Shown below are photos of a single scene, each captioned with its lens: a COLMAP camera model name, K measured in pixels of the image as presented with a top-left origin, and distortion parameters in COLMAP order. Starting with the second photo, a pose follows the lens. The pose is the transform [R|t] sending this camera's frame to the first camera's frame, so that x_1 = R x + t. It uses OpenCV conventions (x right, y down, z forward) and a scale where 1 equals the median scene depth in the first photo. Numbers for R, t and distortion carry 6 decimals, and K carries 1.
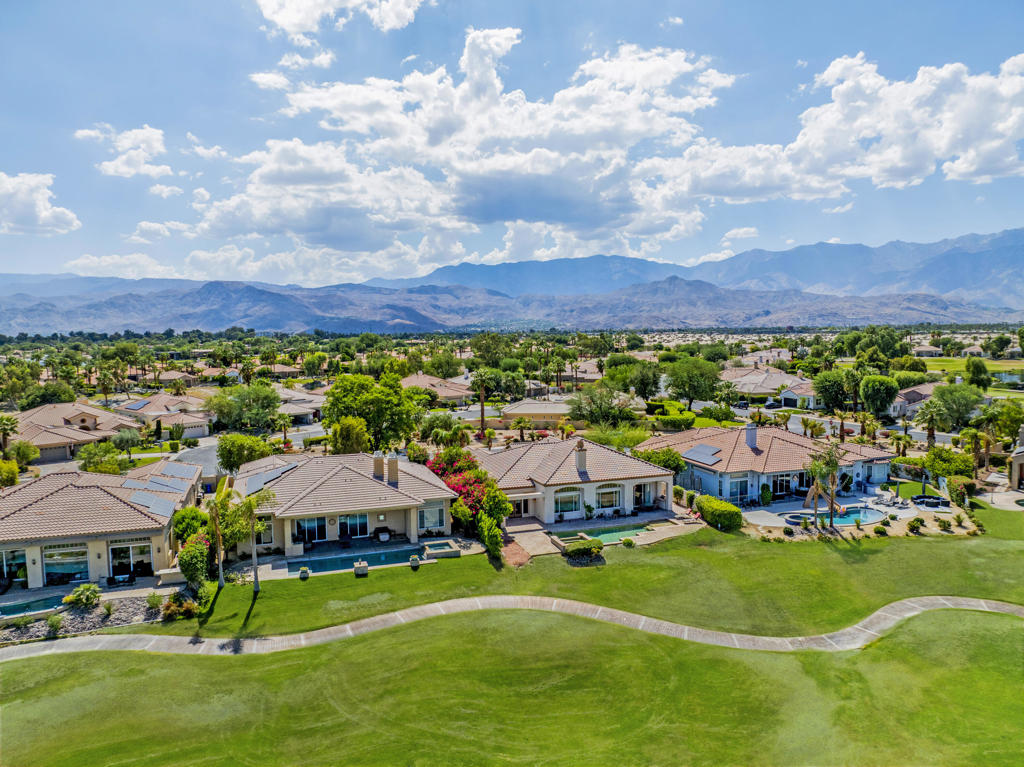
lens RADIAL K [[717.0, 0, 512.0], [0, 717.0, 383.5], [0, 0, 1]] dist [-0.042182, 0.004940]
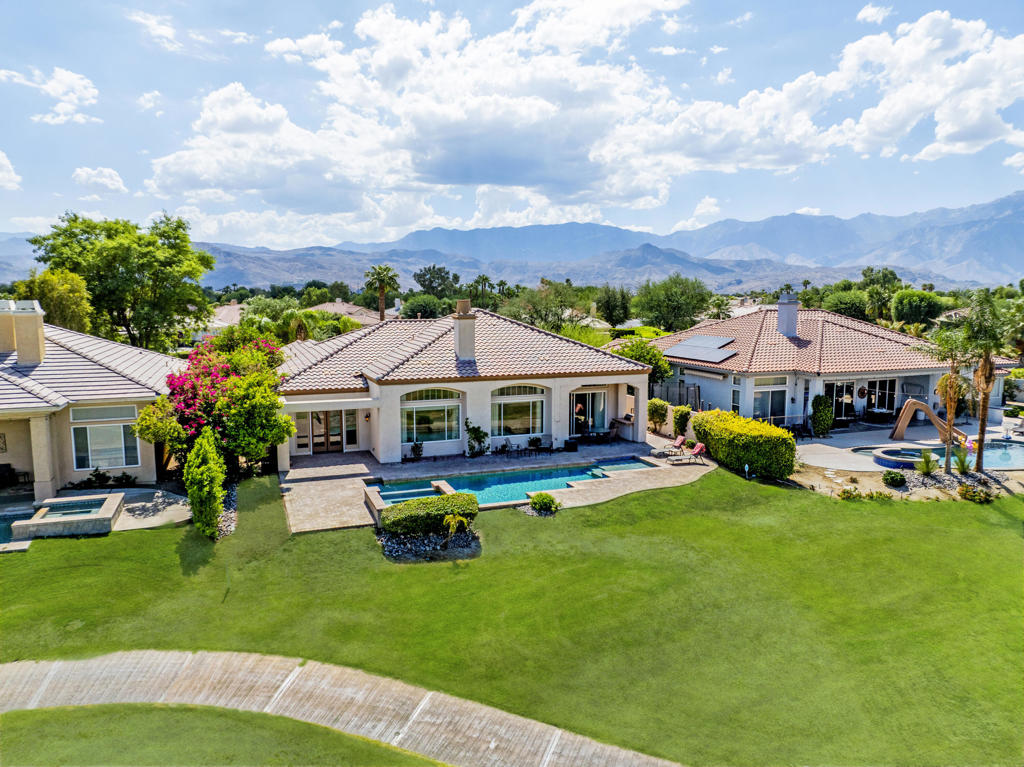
lens RADIAL K [[717.0, 0, 512.0], [0, 717.0, 383.5], [0, 0, 1]] dist [-0.042182, 0.004940]
pose [[0.999205, 0.008527, 0.038937, 0.111714], [-0.010283, 0.998928, 0.045141, 0.117234], [-0.038511, -0.045505, 0.998222, 0.510312]]
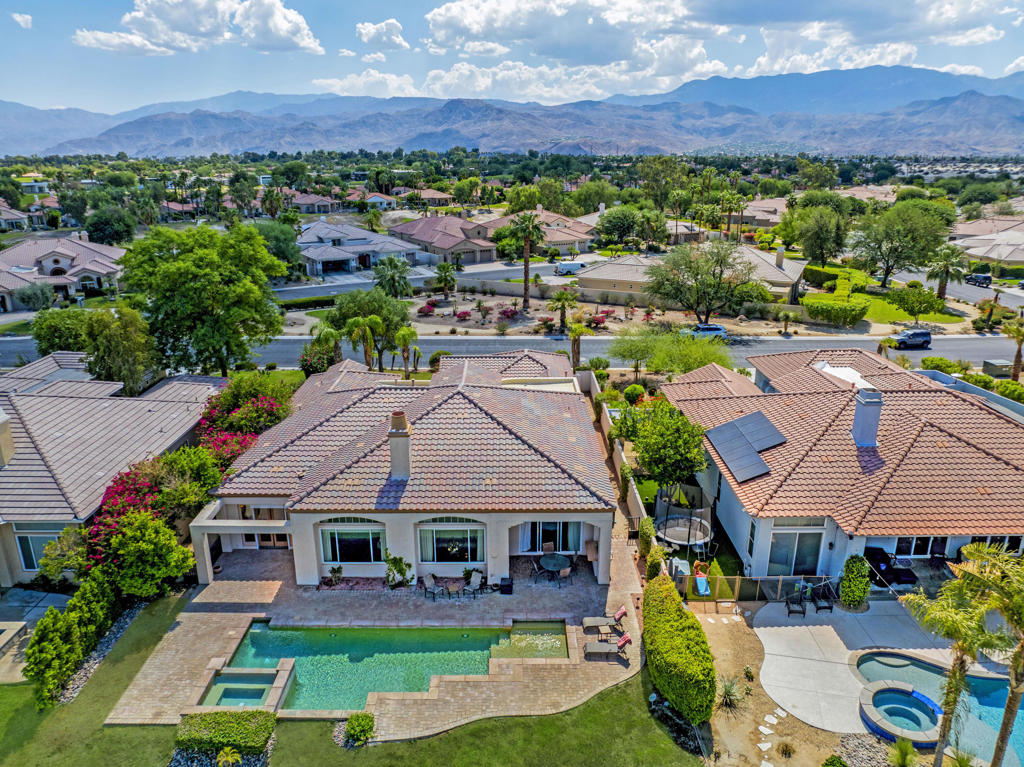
lens RADIAL K [[717.0, 0, 512.0], [0, 717.0, 383.5], [0, 0, 1]] dist [-0.042182, 0.004940]
pose [[0.948005, 0.107276, -0.299632, 0.296581], [-0.033144, 0.969637, 0.242290, -0.047357], [0.316526, -0.219761, 0.922776, 0.627816]]
